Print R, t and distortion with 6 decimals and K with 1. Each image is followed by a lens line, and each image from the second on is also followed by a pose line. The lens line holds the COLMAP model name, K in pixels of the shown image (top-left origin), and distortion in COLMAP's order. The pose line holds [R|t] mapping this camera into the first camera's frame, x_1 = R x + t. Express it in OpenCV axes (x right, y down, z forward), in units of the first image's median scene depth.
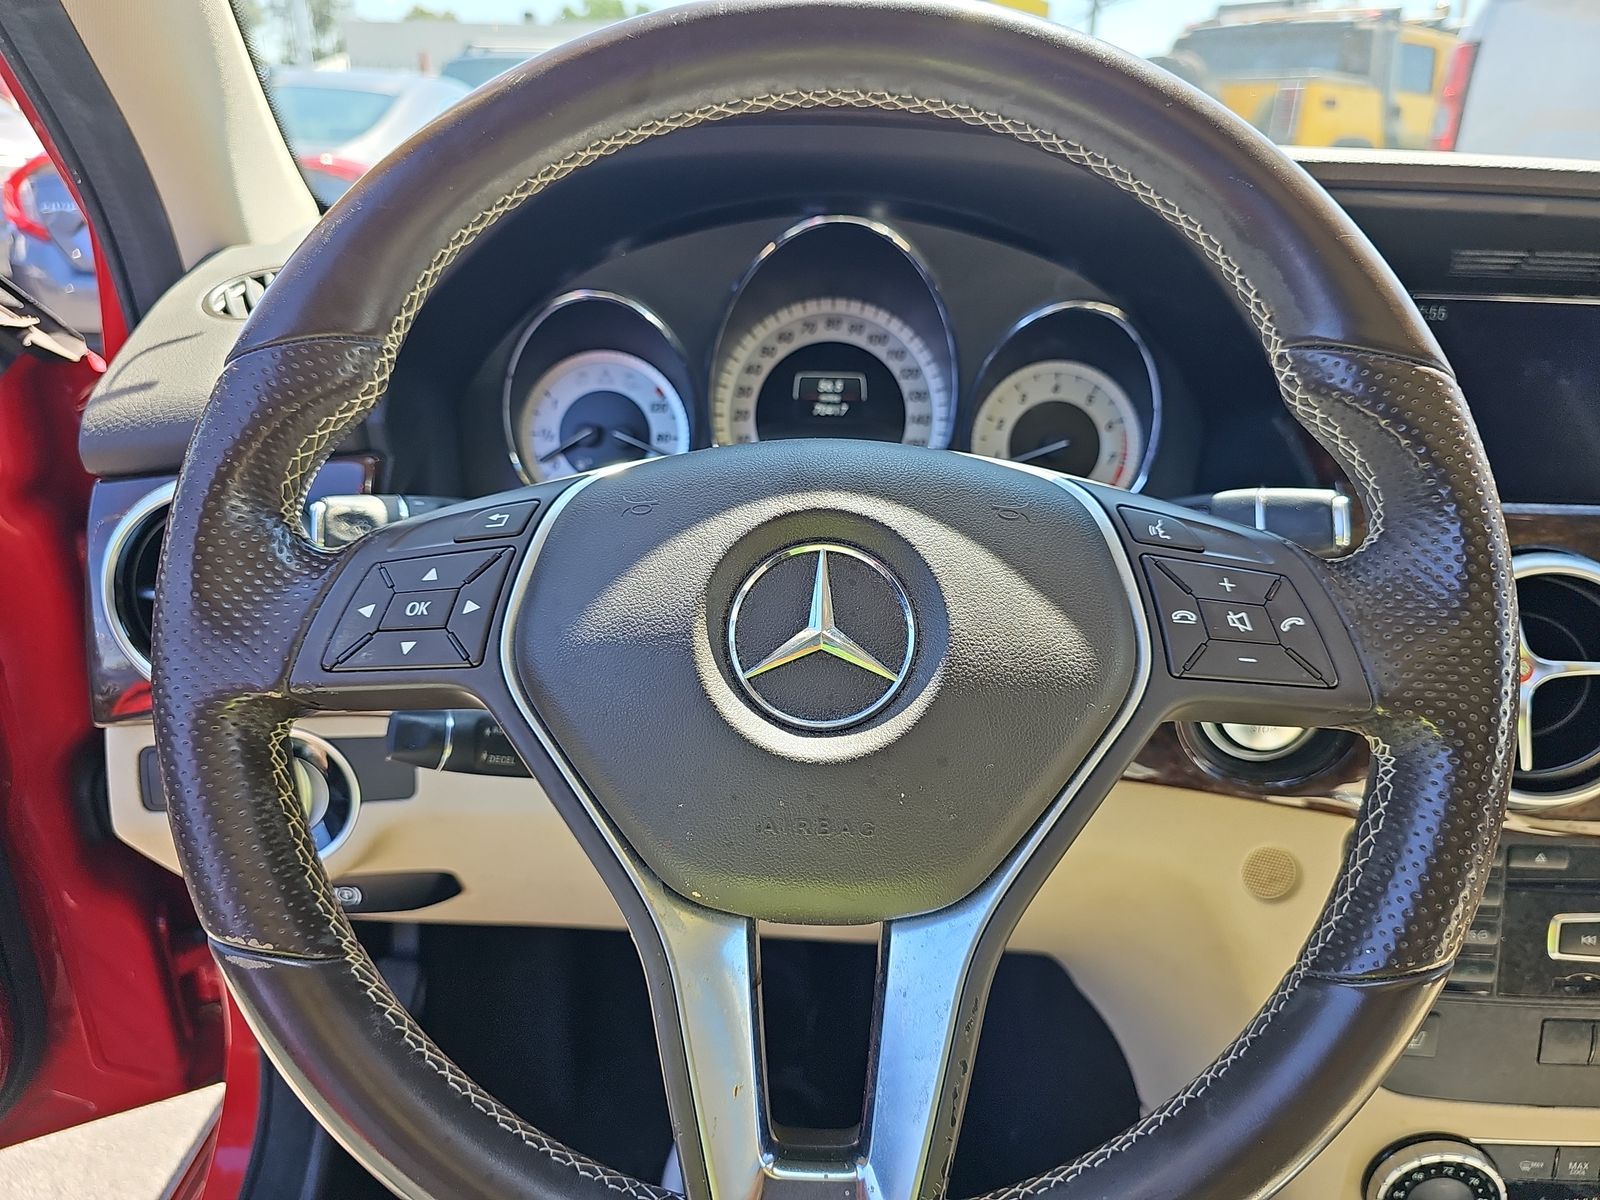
lens RADIAL K [[1062.6, 0, 799.8], [0, 1062.6, 615.2], [0, 0, 1]] dist [0.029289, -0.043413]
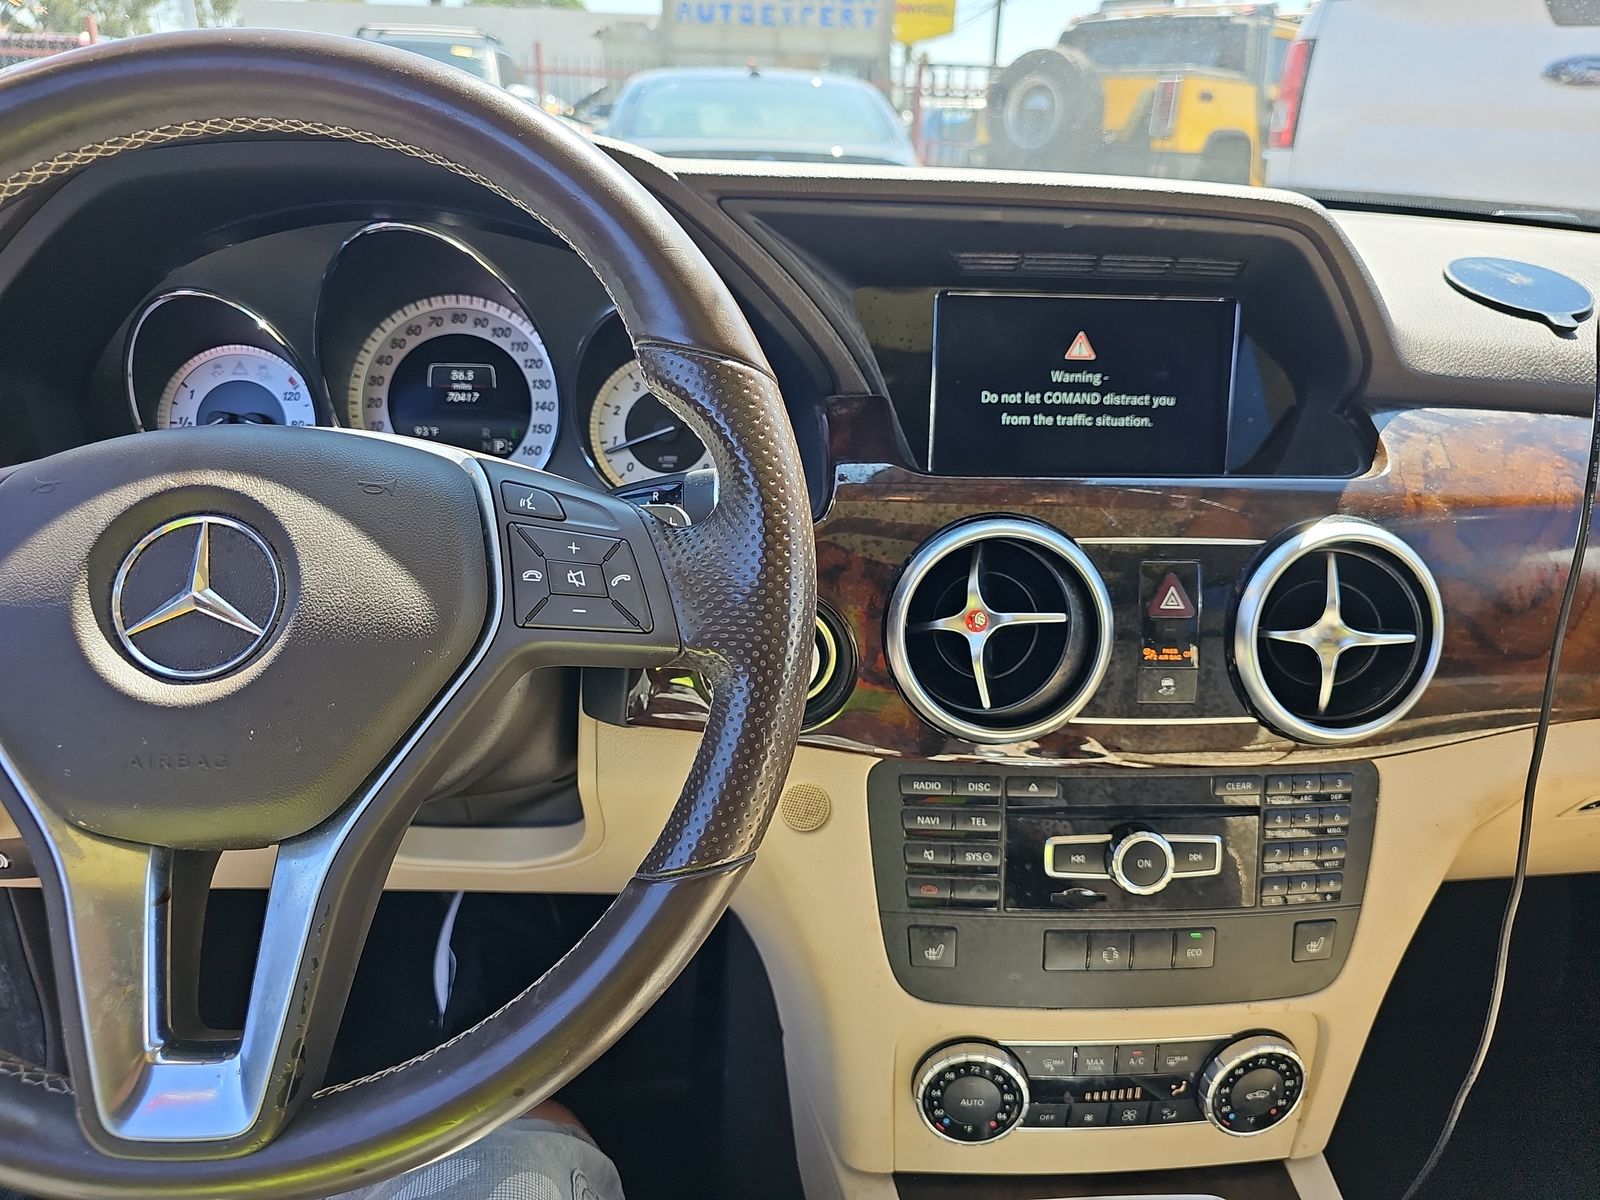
lens RADIAL K [[1048.9, 0, 800.0], [0, 1048.9, 600.0], [0, 0, 1]] dist [0.040480, -0.040474]
pose [[0.998342, -0.018394, 0.054535, 0.367908], [0.018310, 0.999830, 0.002045, 0.019592], [-0.054563, -0.001043, 0.998510, -0.103336]]
